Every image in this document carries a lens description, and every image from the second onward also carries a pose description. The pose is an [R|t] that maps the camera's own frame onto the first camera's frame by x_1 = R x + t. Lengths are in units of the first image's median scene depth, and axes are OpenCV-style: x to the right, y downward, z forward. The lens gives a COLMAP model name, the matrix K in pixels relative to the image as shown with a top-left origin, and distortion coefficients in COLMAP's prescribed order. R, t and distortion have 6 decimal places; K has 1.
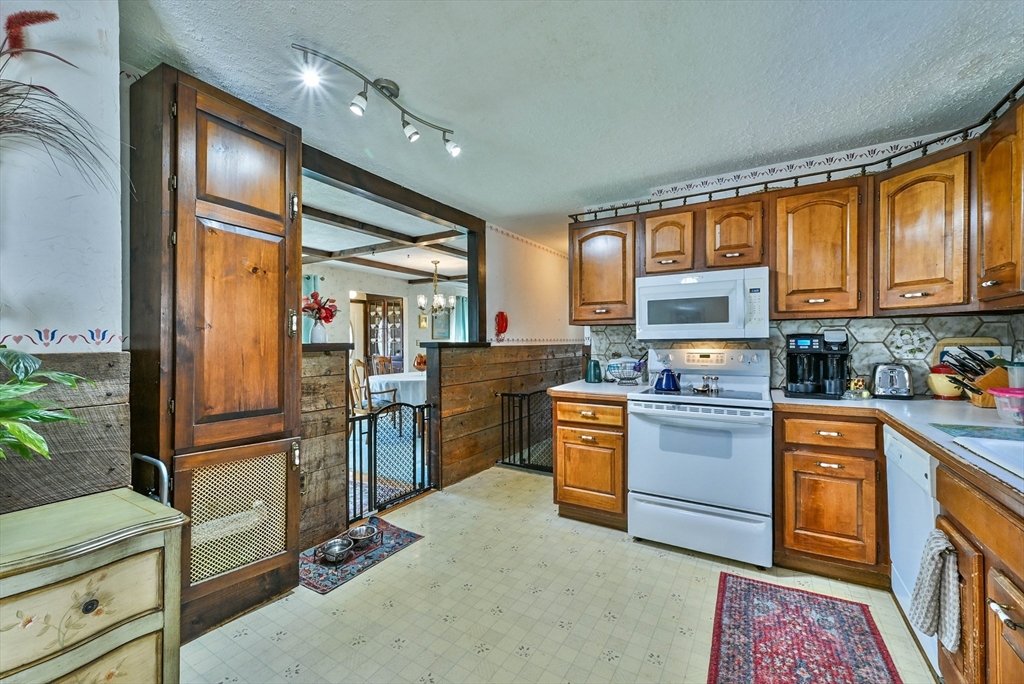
lens RADIAL K [[416.7, 0, 513.8], [0, 416.7, 339.7], [0, 0, 1]] dist [-0.005137, 0.001257]
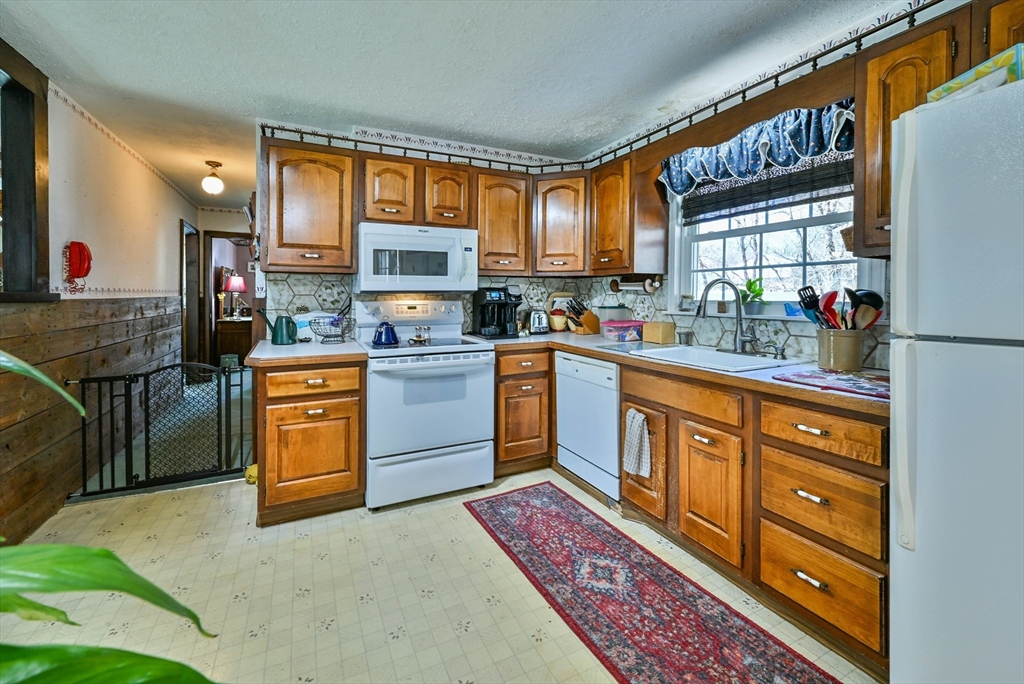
lens RADIAL K [[416.7, 0, 512.3], [0, 416.7, 298.9], [0, 0, 1]] dist [-0.005137, 0.001257]
pose [[0.544908, -0.003365, 0.838489, -0.309901], [-0.007350, 0.999934, 0.008789, 0.007397], [-0.838464, -0.010952, 0.544847, 0.259468]]
